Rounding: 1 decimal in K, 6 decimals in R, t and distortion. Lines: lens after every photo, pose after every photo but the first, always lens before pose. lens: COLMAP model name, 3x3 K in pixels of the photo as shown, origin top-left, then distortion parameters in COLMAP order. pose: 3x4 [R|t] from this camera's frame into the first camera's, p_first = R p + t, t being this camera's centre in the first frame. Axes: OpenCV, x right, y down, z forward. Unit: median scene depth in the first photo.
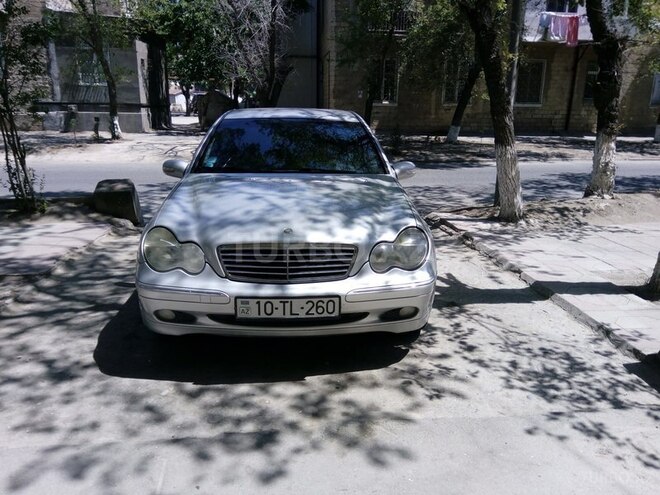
lens RADIAL K [[544.3, 0, 329.8], [0, 544.3, 247.2], [0, 0, 1]] dist [-0.014676, -0.007563]
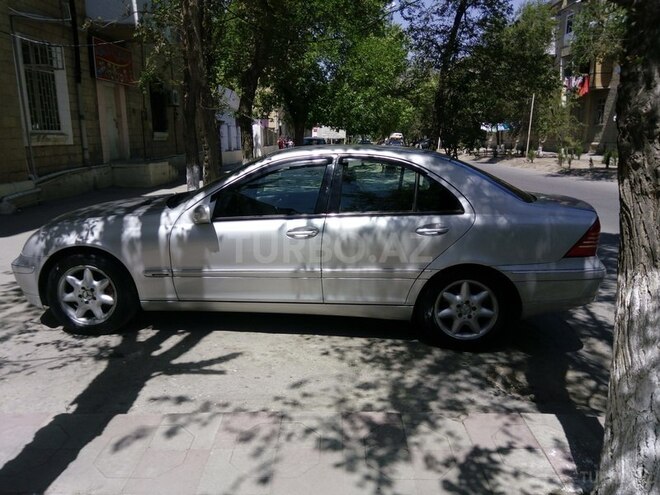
lens RADIAL K [[544.3, 0, 329.4], [0, 544.3, 247.4], [0, 0, 1]] dist [-0.014676, -0.007563]
pose [[-0.122569, 0.229556, -0.965547, 1.059375], [-0.272019, 0.927856, 0.255126, -0.405844], [0.954454, 0.293918, -0.051282, 1.391138]]
